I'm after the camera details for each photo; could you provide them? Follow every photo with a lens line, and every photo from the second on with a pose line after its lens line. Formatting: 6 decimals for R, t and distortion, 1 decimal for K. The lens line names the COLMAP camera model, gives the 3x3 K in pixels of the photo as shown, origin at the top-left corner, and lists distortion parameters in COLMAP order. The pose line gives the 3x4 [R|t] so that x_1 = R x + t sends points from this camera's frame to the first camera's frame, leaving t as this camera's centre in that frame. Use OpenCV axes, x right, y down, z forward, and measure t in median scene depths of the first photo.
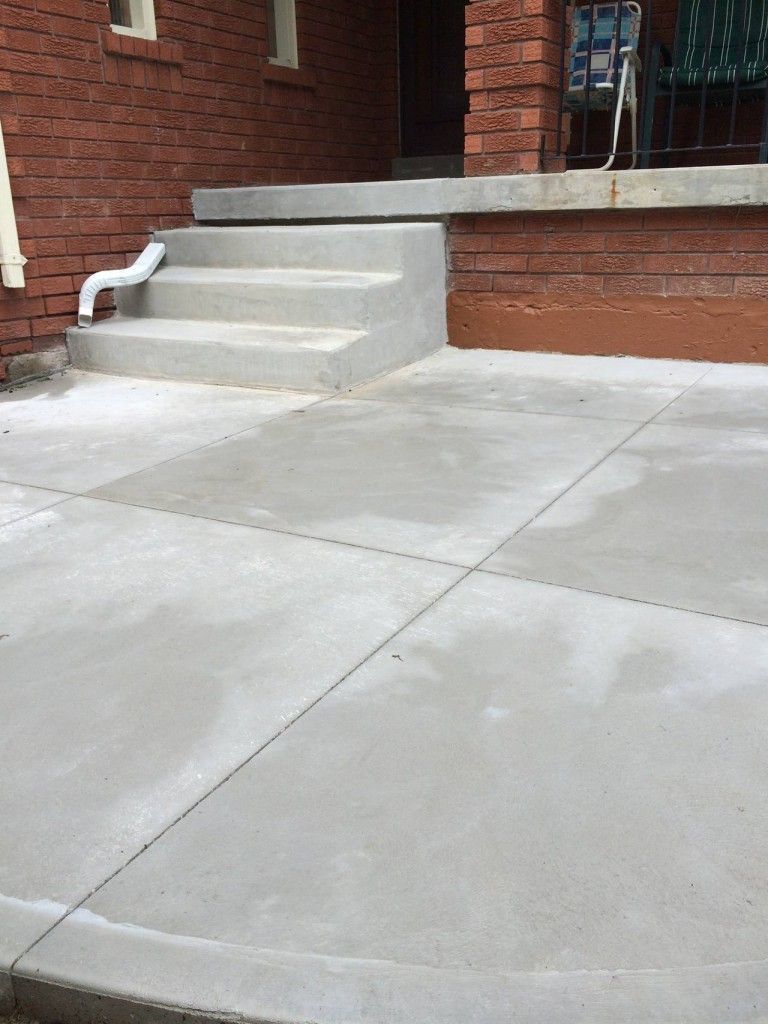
lens RADIAL K [[873.9, 0, 381.3], [0, 873.9, 515.0], [0, 0, 1]] dist [0.070425, -0.047843]
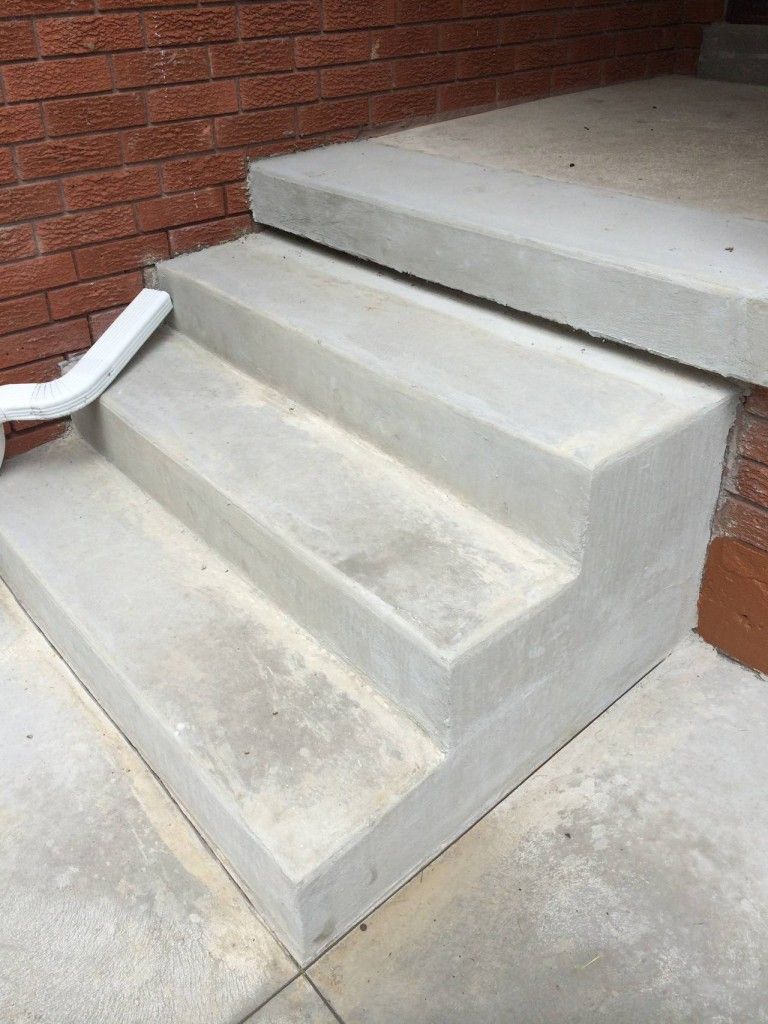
lens RADIAL K [[873.9, 0, 386.9], [0, 873.9, 508.4], [0, 0, 1]] dist [0.070425, -0.047843]
pose [[0.945696, 0.177560, -0.272271, 0.038482], [-0.106587, 0.960703, 0.256300, -0.336688], [0.307080, -0.213362, 0.927458, 0.541915]]
